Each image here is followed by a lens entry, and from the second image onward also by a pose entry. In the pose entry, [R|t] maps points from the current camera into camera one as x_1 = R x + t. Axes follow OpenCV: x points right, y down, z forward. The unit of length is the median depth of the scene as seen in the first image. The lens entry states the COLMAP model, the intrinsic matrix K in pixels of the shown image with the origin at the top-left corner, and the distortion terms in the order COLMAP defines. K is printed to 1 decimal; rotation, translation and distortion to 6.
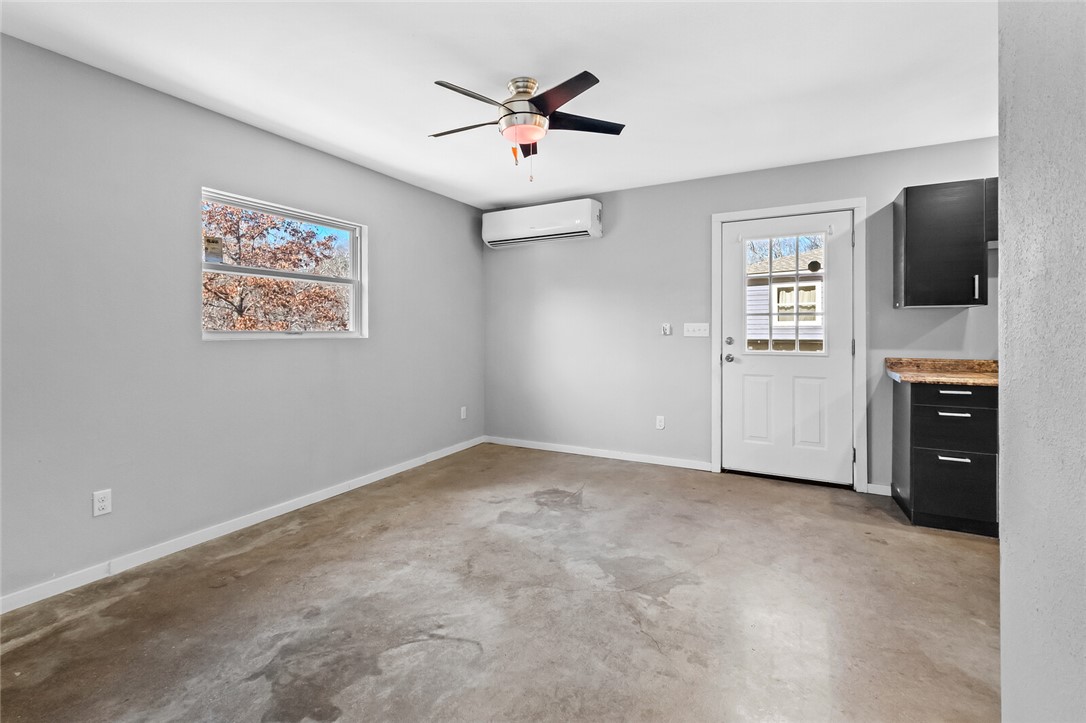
lens RADIAL K [[491.5, 0, 537.8], [0, 491.5, 331.8], [0, 0, 1]] dist [0.021338, -0.015715]
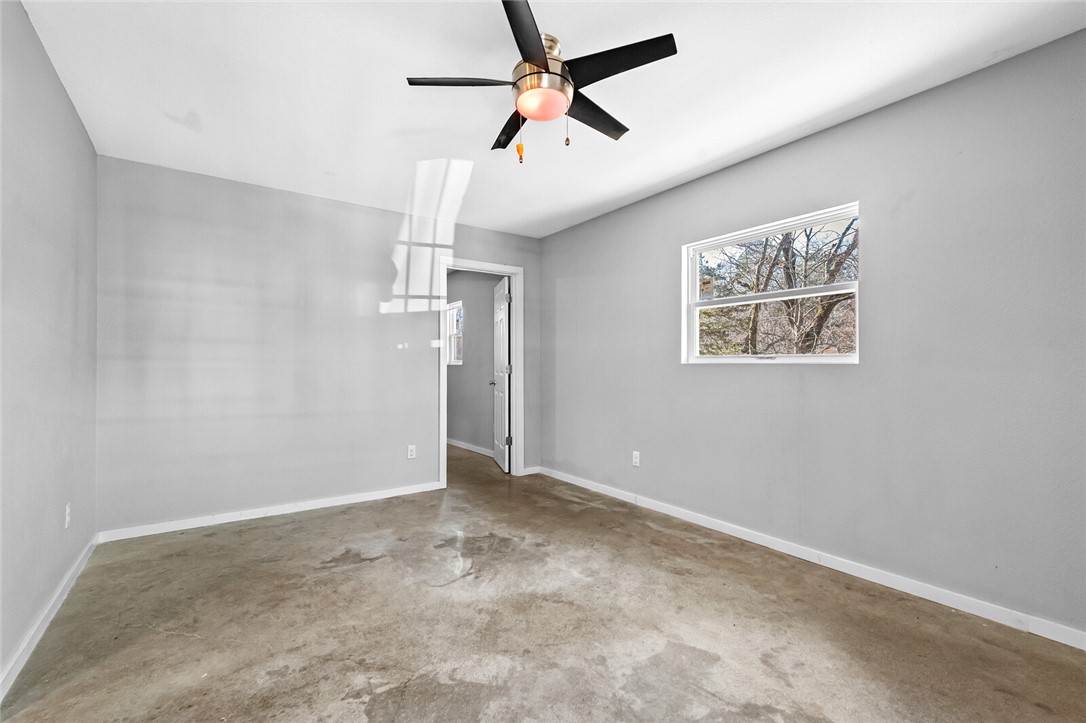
lens RADIAL K [[478.8, 0, 545.3], [0, 478.8, 383.5], [0, 0, 1]] dist [0.025063, -0.009133]
pose [[-0.441794, 0.033638, -0.896486, 0.584477], [-0.006939, 0.999139, 0.040909, 0.017359], [0.897090, 0.024295, -0.441180, 1.175059]]
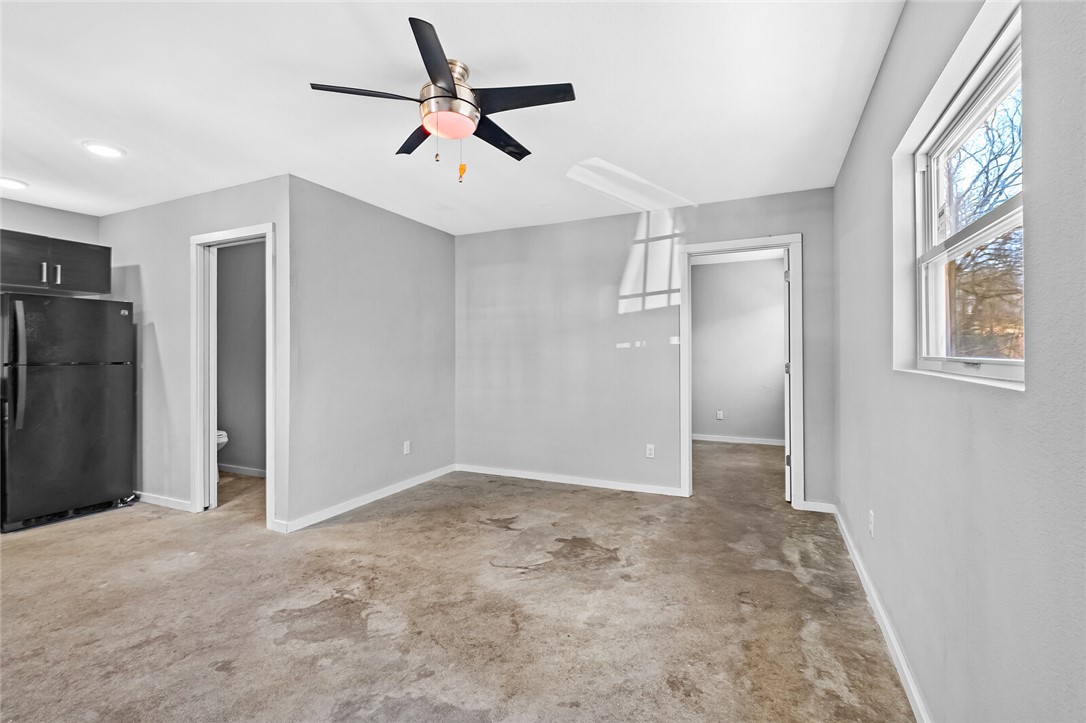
lens RADIAL K [[489.9, 0, 536.7], [0, 489.9, 352.4], [0, 0, 1]] dist [0.000444, -0.000466]
pose [[-0.998357, 0.006095, -0.056983, -0.111110], [0.005882, 0.999975, 0.003897, -0.013041], [0.057005, 0.003556, -0.998368, 1.610149]]
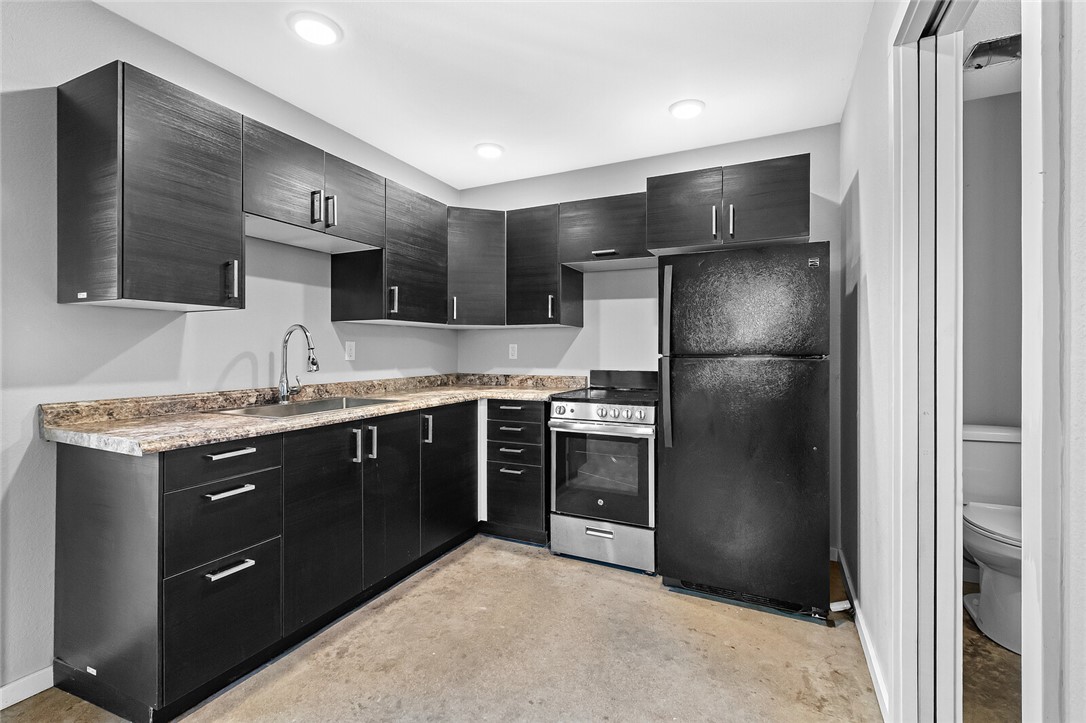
lens RADIAL K [[480.2, 0, 545.6], [0, 480.2, 348.5], [0, 0, 1]] dist [0.005123, -0.000524]
pose [[-0.053659, 0.005476, 0.998544, 0.251455], [0.005825, 0.999970, -0.005171, 0.003956], [-0.998542, 0.005539, -0.053690, 0.643833]]
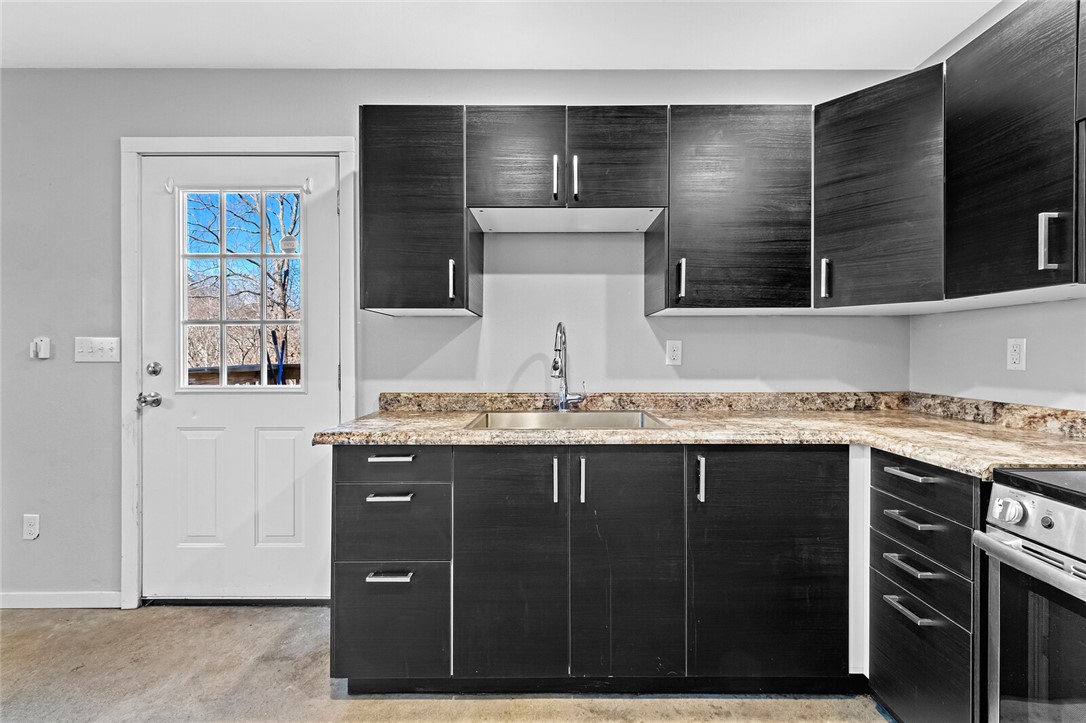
lens RADIAL K [[486.2, 0, 548.0], [0, 486.2, 353.9], [0, 0, 1]] dist [0.016831, -0.009449]
pose [[0.877764, -0.001931, 0.479090, 0.711191], [0.002449, 0.999997, -0.000457, 0.003321], [-0.479088, 0.001574, 0.877766, 0.413508]]
